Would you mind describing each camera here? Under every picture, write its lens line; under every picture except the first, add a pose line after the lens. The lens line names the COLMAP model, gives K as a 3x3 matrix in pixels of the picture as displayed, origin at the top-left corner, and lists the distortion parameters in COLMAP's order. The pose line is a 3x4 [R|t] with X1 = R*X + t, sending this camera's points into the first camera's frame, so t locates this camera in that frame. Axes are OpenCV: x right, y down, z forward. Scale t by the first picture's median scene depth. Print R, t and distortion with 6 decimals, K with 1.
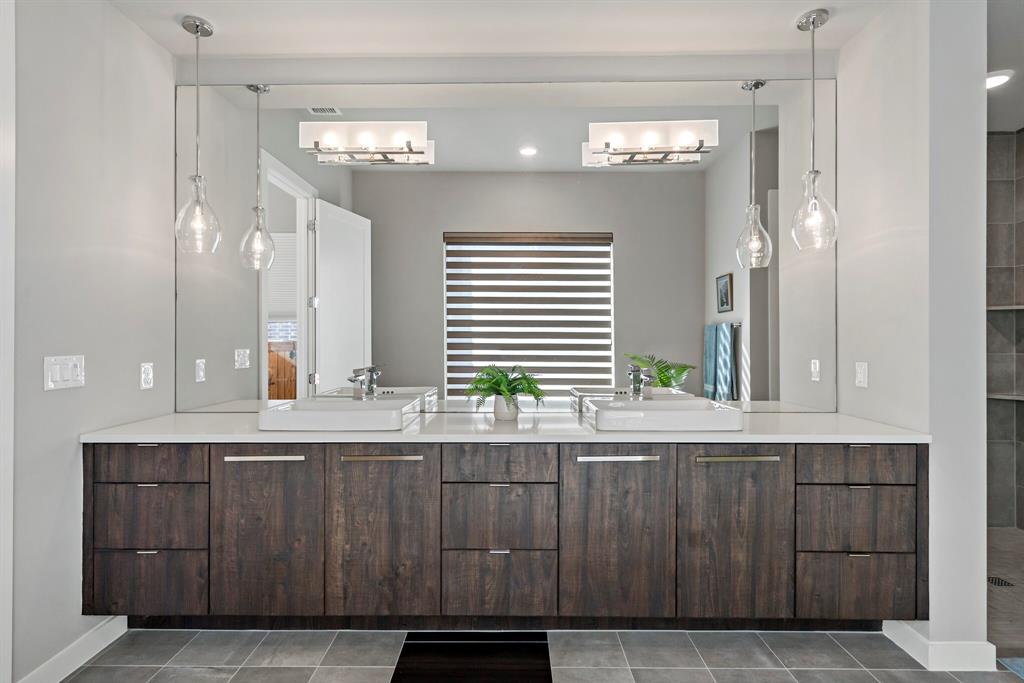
lens RADIAL K [[503.1, 0, 506.5], [0, 503.1, 341.4], [0, 0, 1]] dist [0.000509, 0.000225]
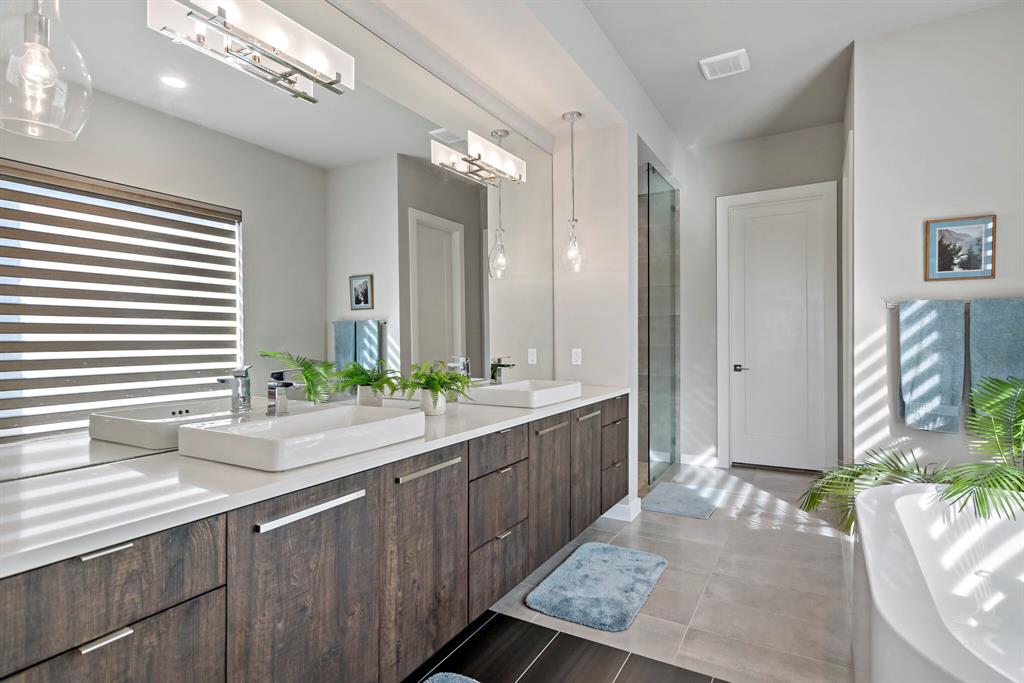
lens RADIAL K [[527.6, 0, 506.2], [0, 527.6, 340.5], [0, 0, 1]] dist [-0.005854, 0.004940]
pose [[0.492702, -0.001958, 0.870196, -0.940174], [0.004050, 0.999992, -0.000043, 0.018863], [-0.870189, 0.003546, 0.492706, 0.456078]]
